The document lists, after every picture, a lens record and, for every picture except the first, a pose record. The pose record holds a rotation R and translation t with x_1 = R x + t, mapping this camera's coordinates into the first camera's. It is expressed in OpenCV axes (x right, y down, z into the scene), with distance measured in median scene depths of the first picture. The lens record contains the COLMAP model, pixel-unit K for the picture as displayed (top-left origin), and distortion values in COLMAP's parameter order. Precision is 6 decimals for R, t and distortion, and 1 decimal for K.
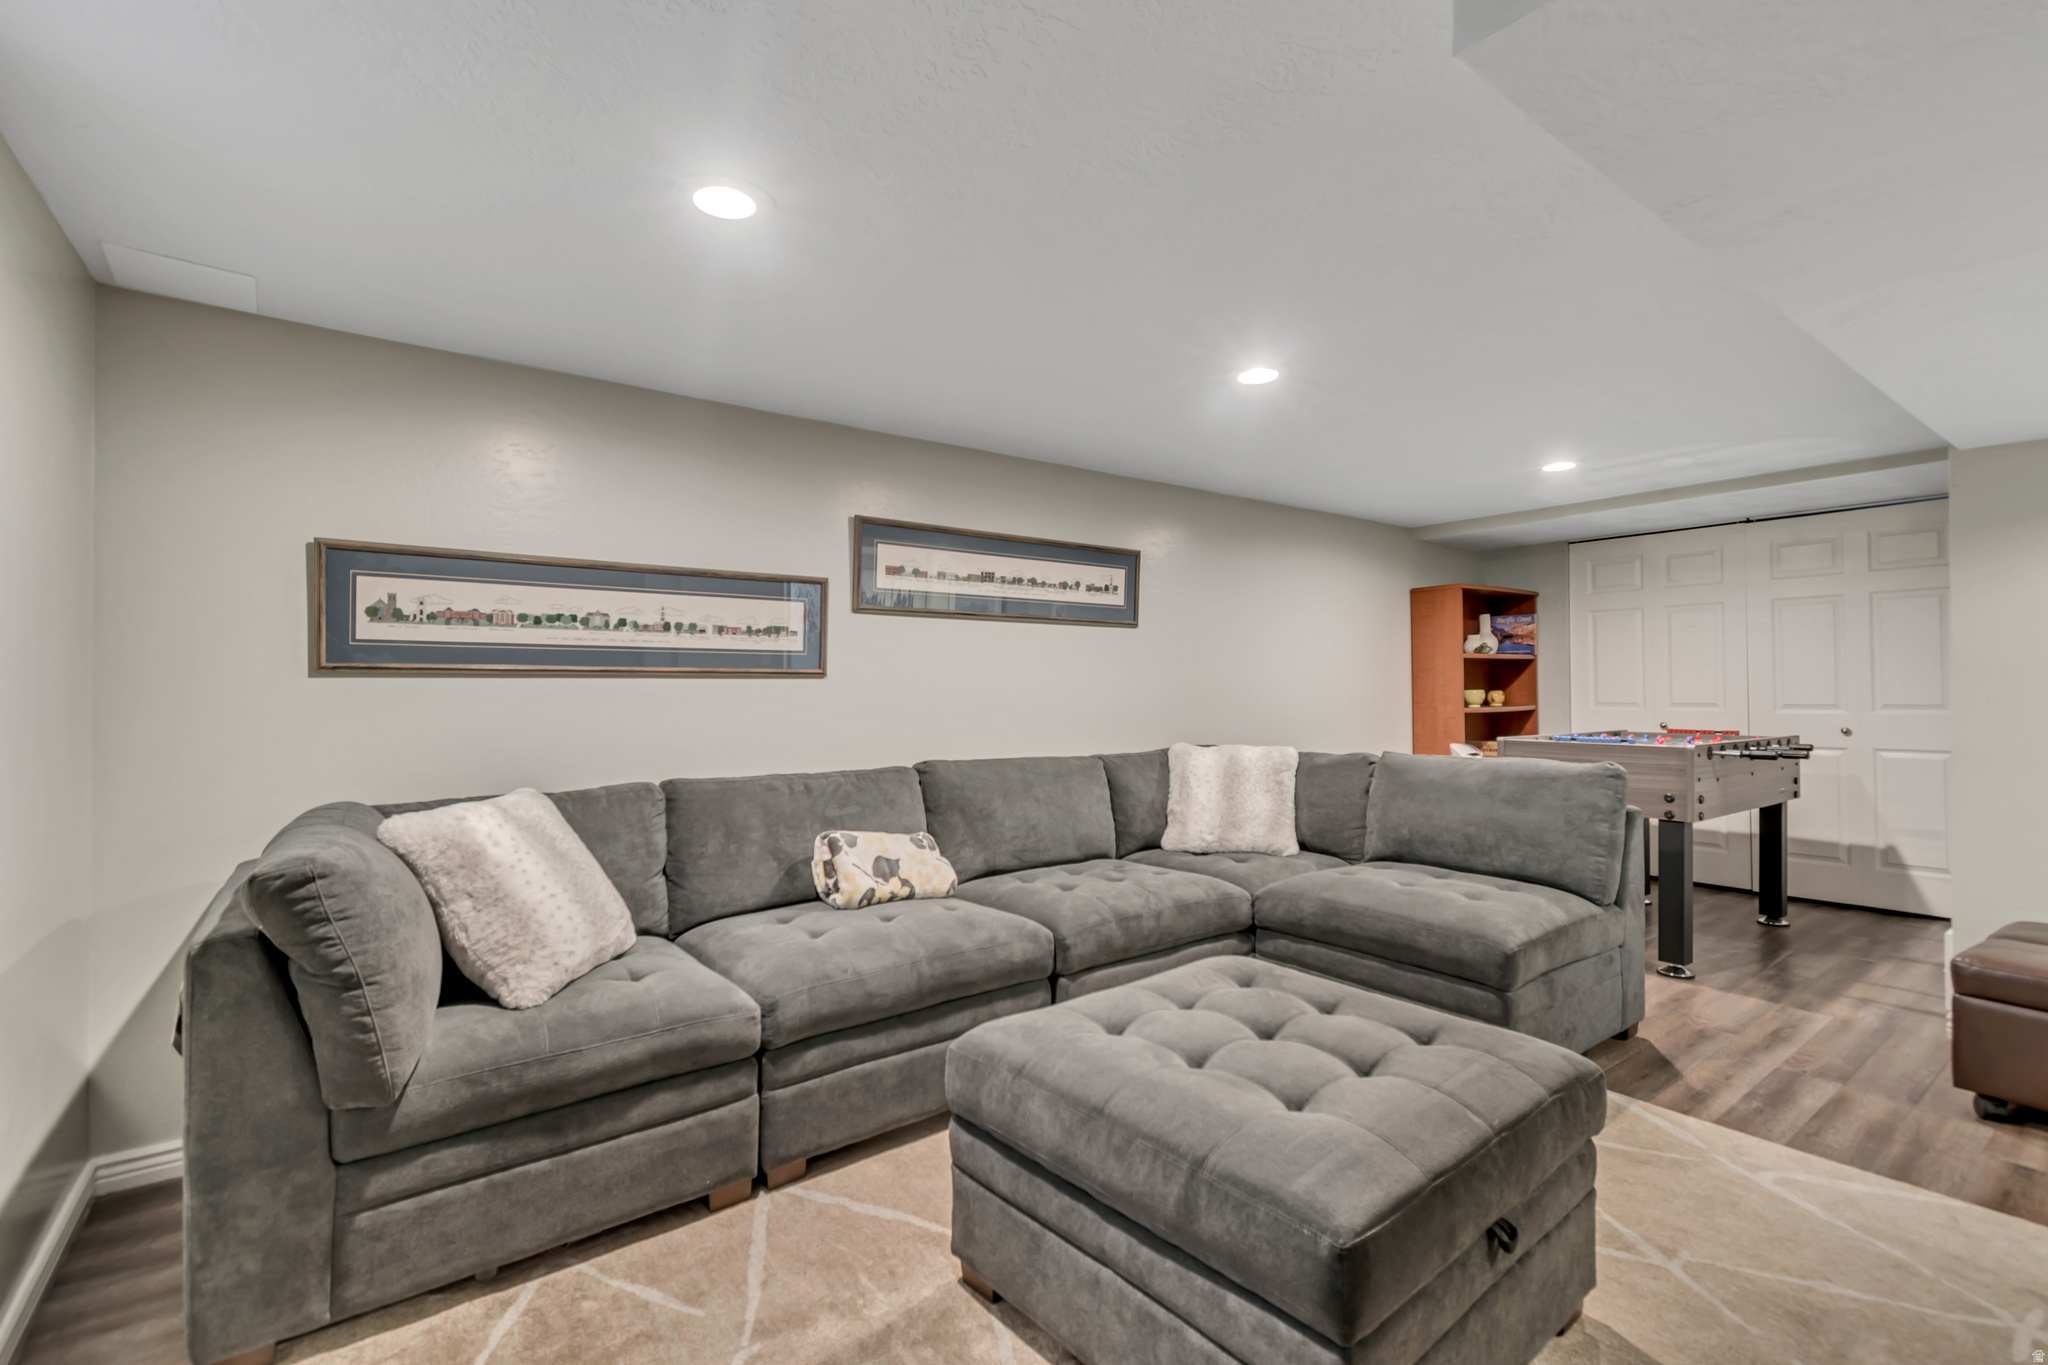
lens RADIAL K [[928.4, 0, 1025.2], [0, 928.4, 692.0], [0, 0, 1]] dist [0.017045, -0.001078]
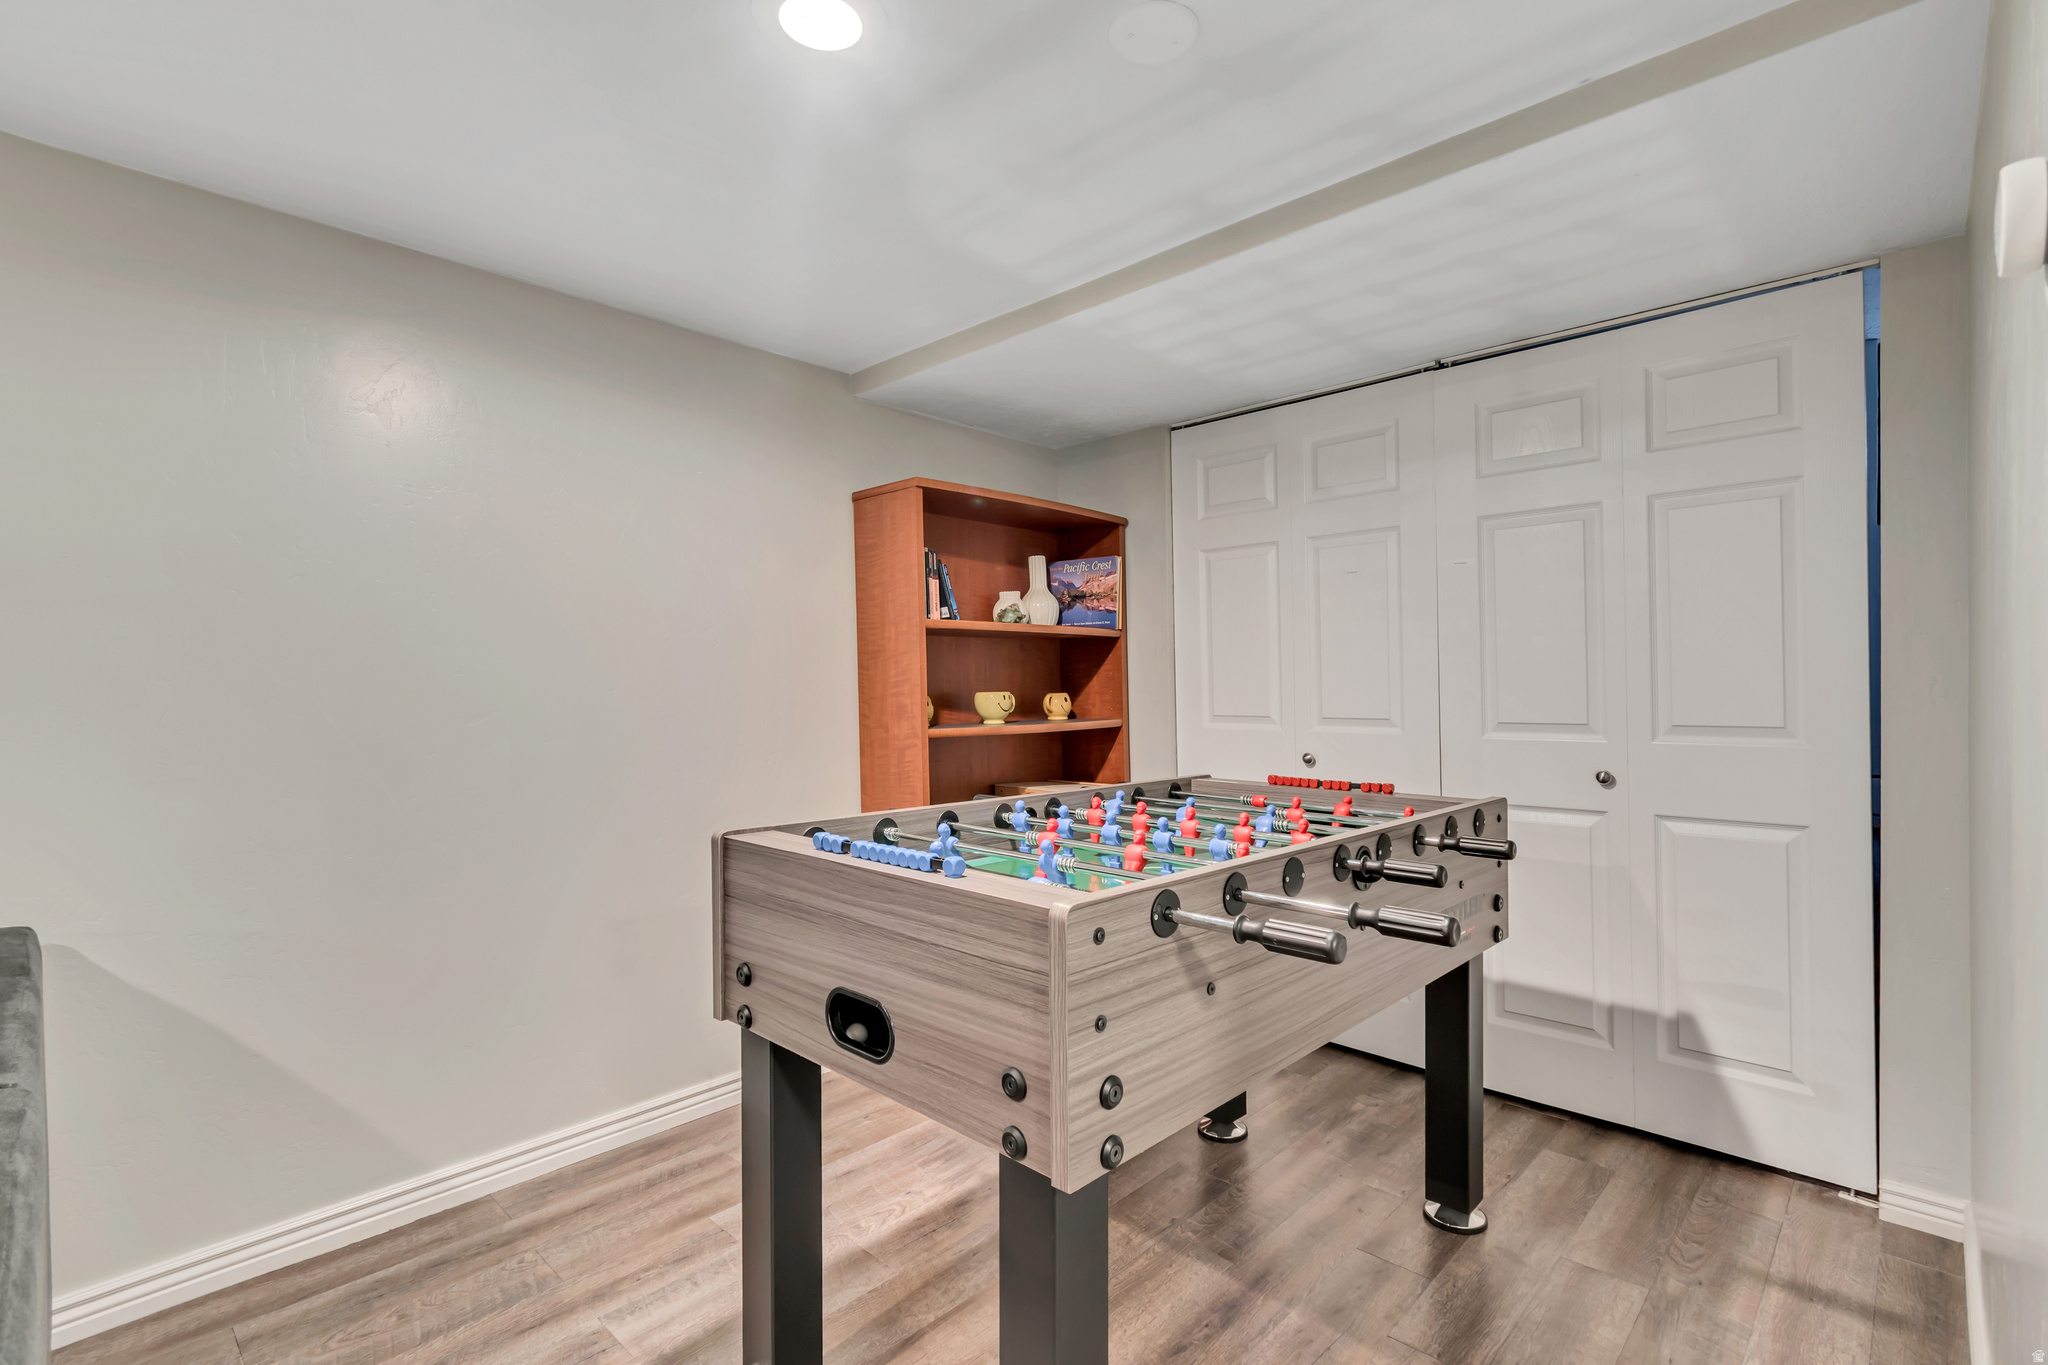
lens RADIAL K [[928.4, 0, 1025.3], [0, 928.4, 688.3], [0, 0, 1]] dist [0.017045, -0.001078]
pose [[0.989904, 0.003781, 0.141686, 0.407511], [-0.003401, 0.999990, -0.002931, -0.002589], [-0.141695, 0.002419, 0.989907, 0.451885]]
